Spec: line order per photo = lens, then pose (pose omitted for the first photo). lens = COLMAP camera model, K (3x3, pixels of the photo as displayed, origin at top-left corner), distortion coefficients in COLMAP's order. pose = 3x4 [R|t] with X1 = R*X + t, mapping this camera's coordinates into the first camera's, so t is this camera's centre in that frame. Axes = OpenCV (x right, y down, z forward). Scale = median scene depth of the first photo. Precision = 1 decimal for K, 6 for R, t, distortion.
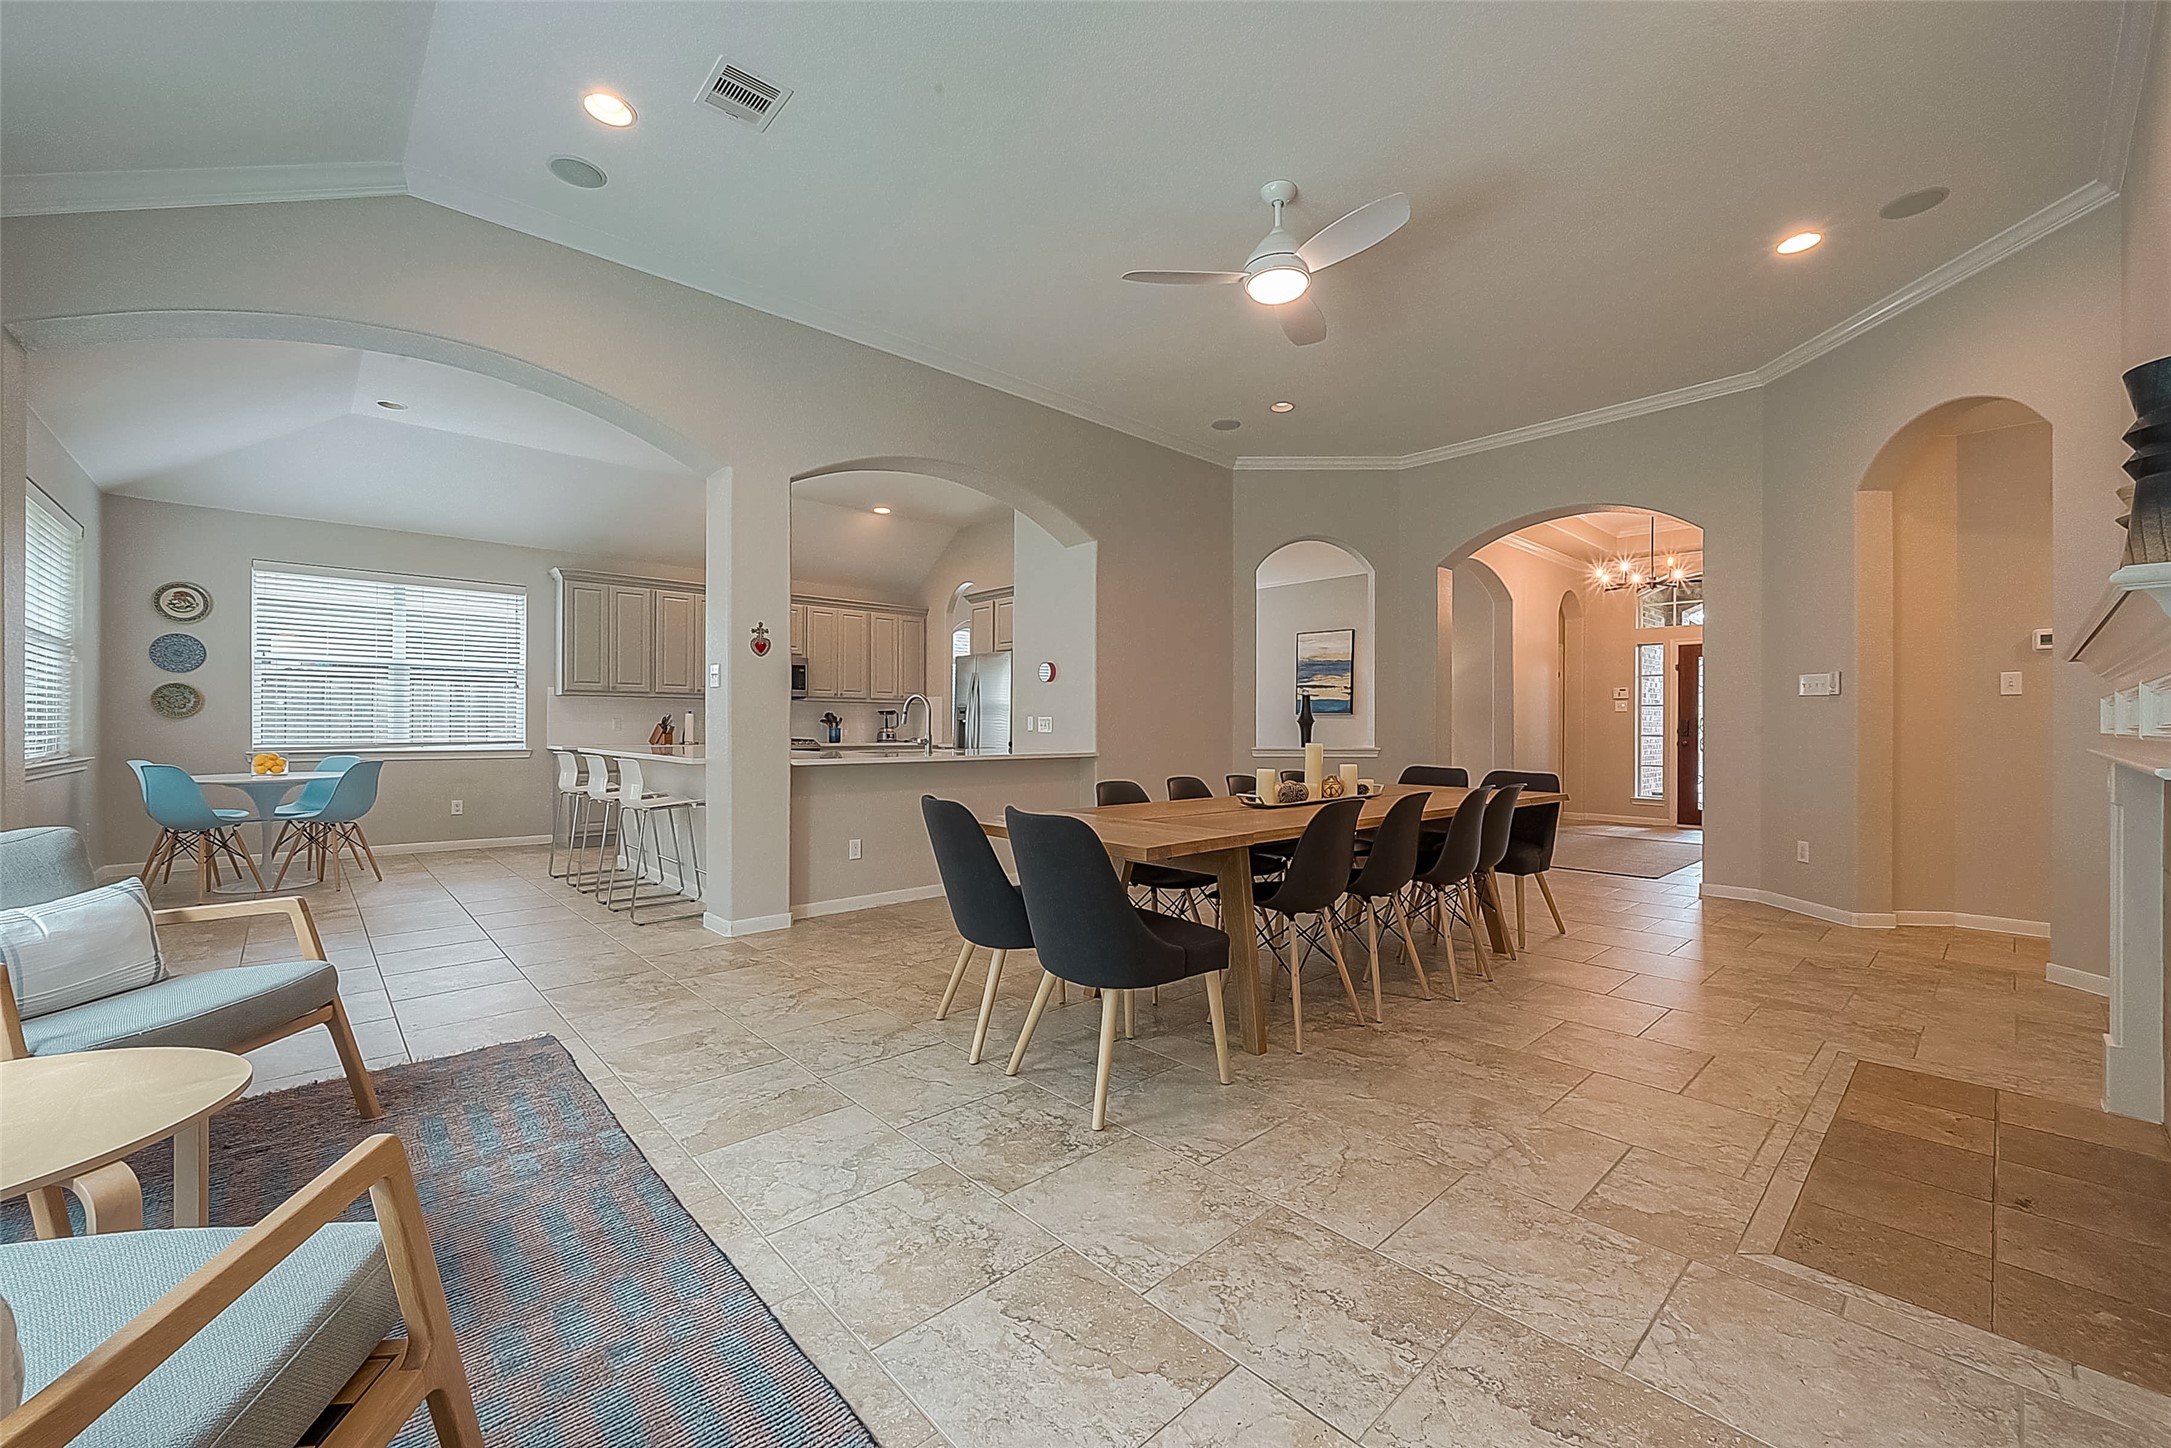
lens RADIAL K [[851.2, 0, 1087.9], [0, 851.2, 727.0], [0, 0, 1]] dist [-0.002767, -0.000599]
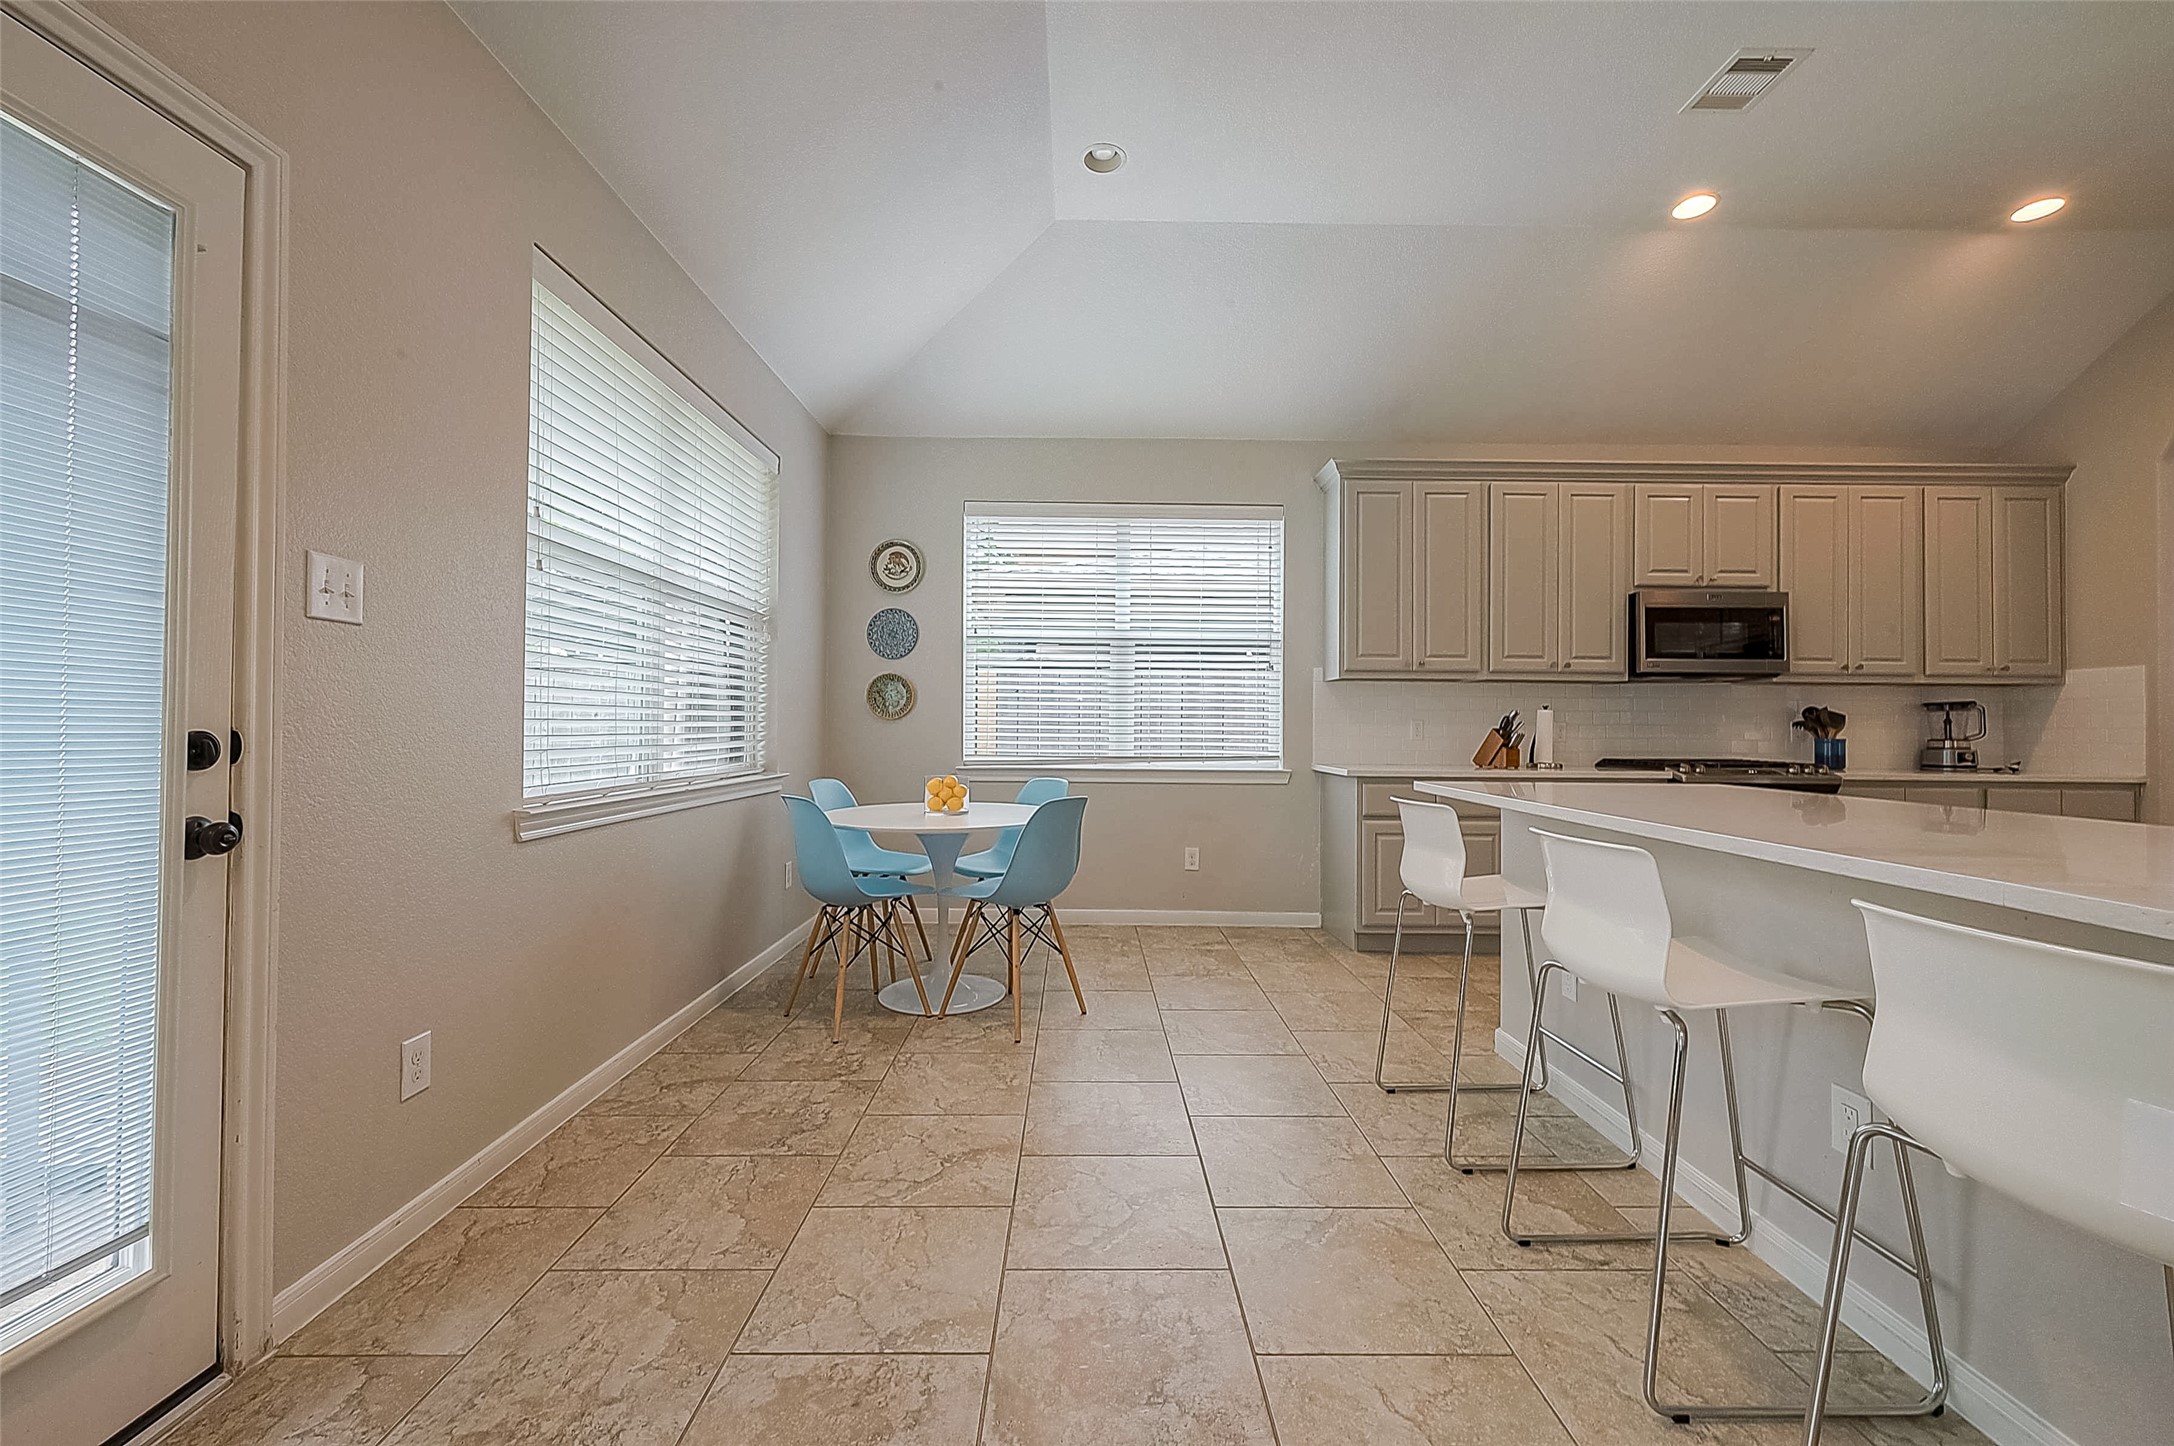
lens RADIAL K [[855.4, 0, 1091.2], [0, 855.4, 718.6], [0, 0, 1]] dist [0.002817, -0.000519]
pose [[0.743719, -0.003757, -0.668482, -0.352682], [-0.005633, 0.999913, -0.011886, -0.002679], [0.668469, 0.012605, 0.743633, 0.450933]]
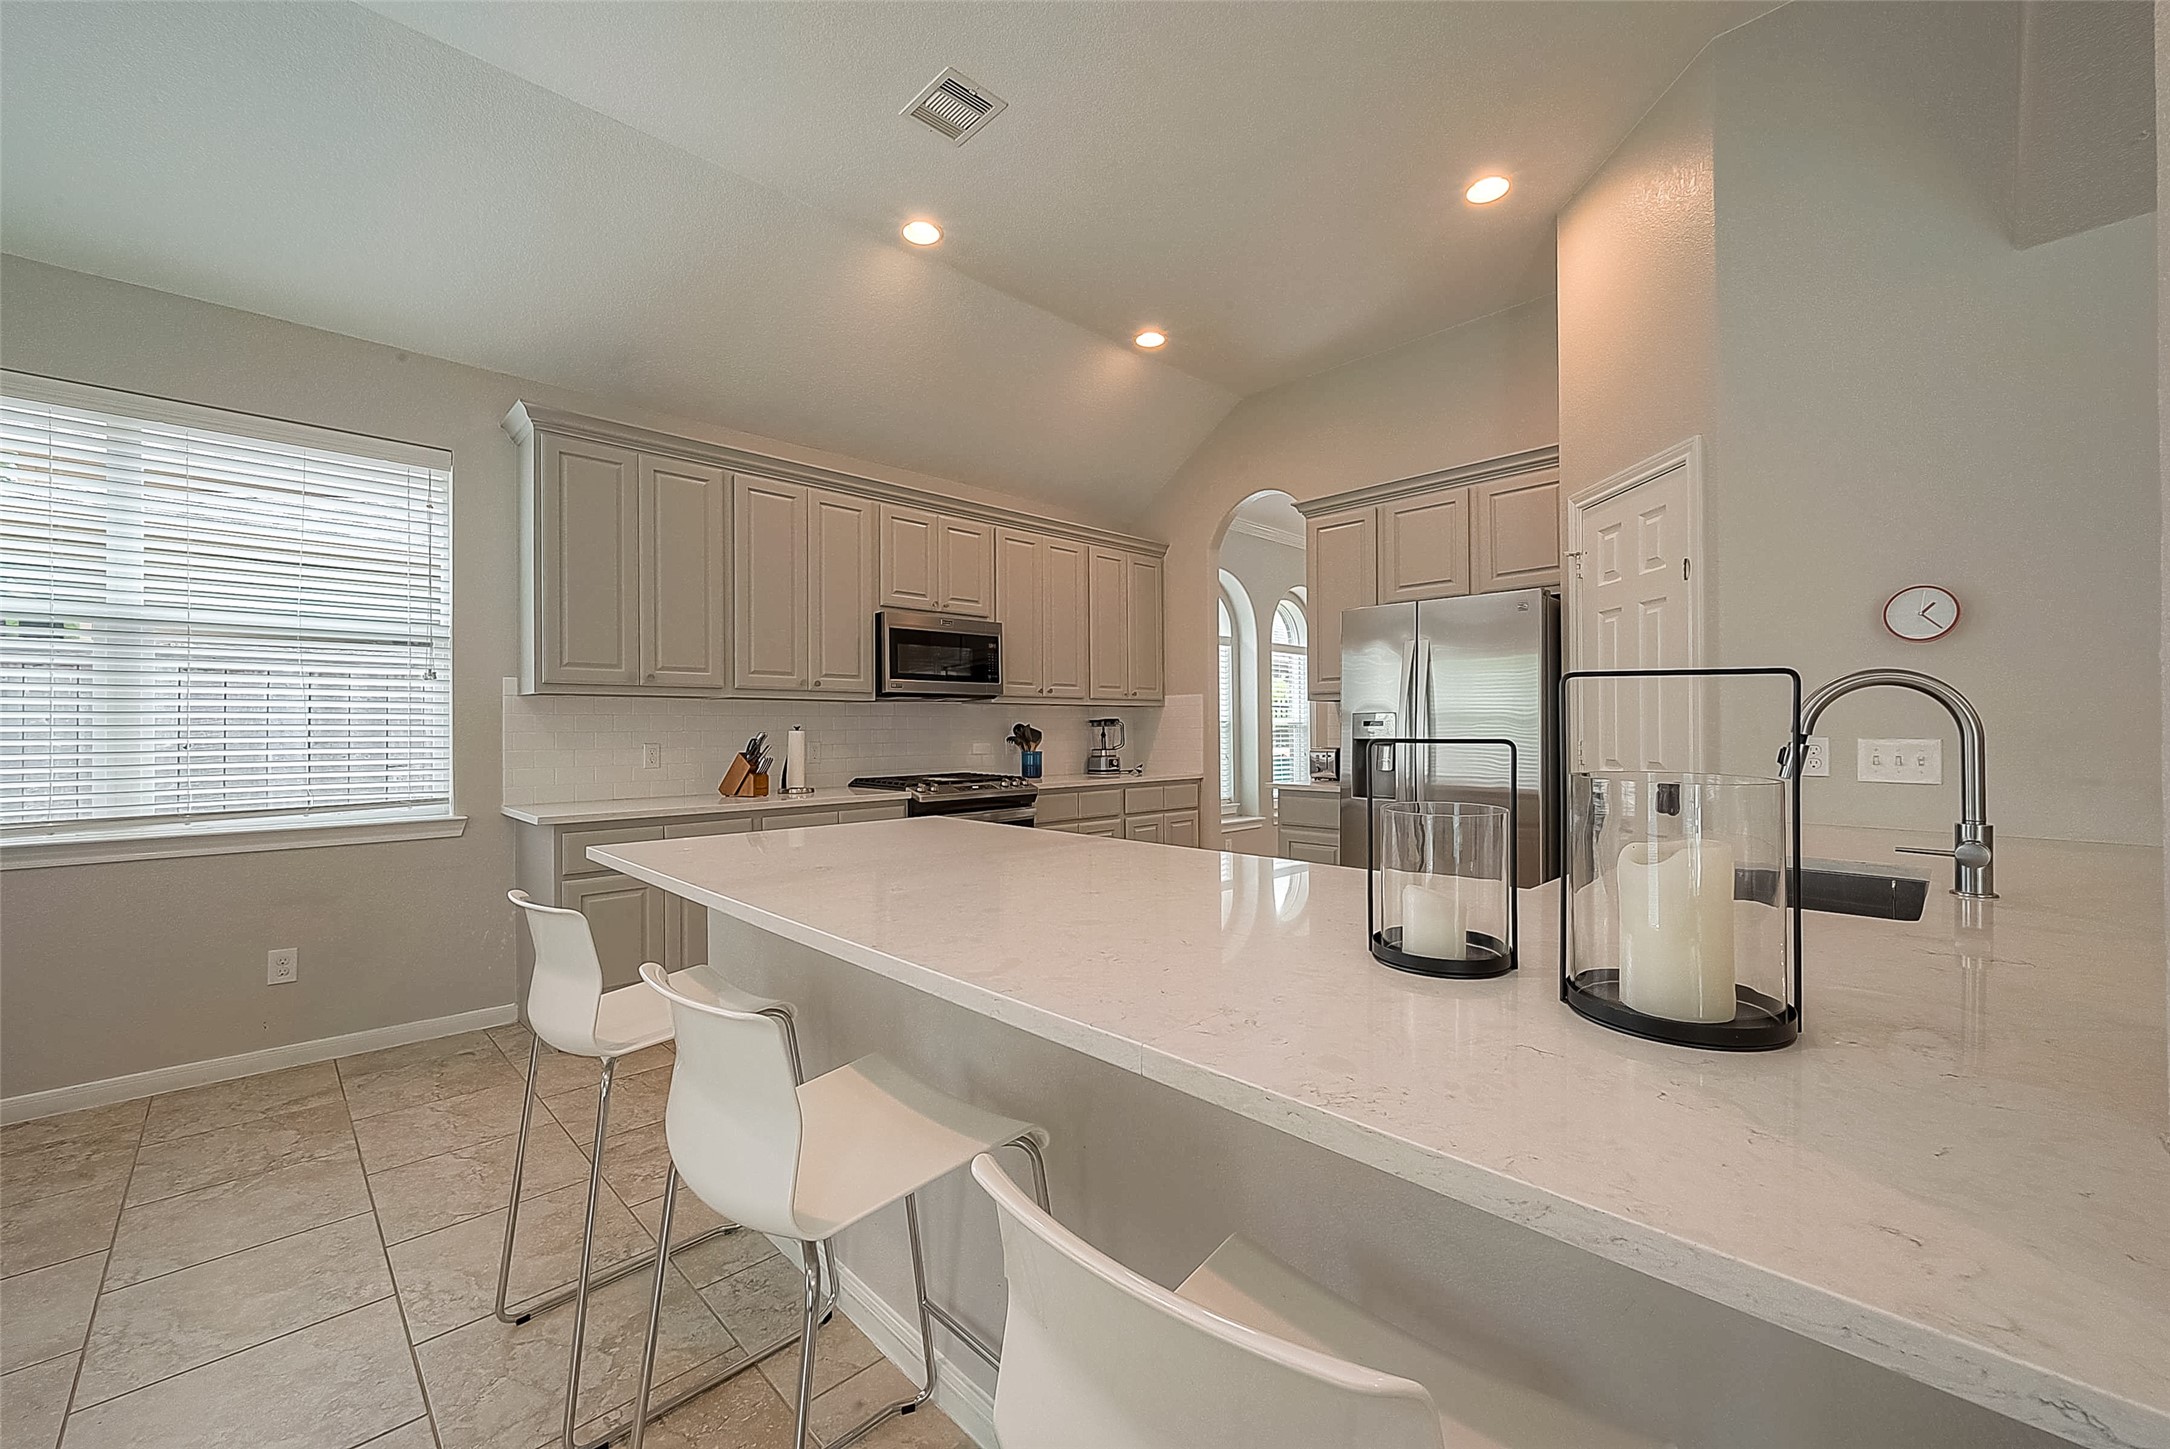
lens RADIAL K [[850.8, 0, 1085.5], [0, 850.8, 725.3], [0, 0, 1]] dist [-0.002767, -0.000599]
pose [[0.999532, -0.008961, 0.029248, -0.345533], [0.009044, 0.999955, -0.002734, -0.017570], [-0.029223, 0.002997, 0.999568, 0.549454]]
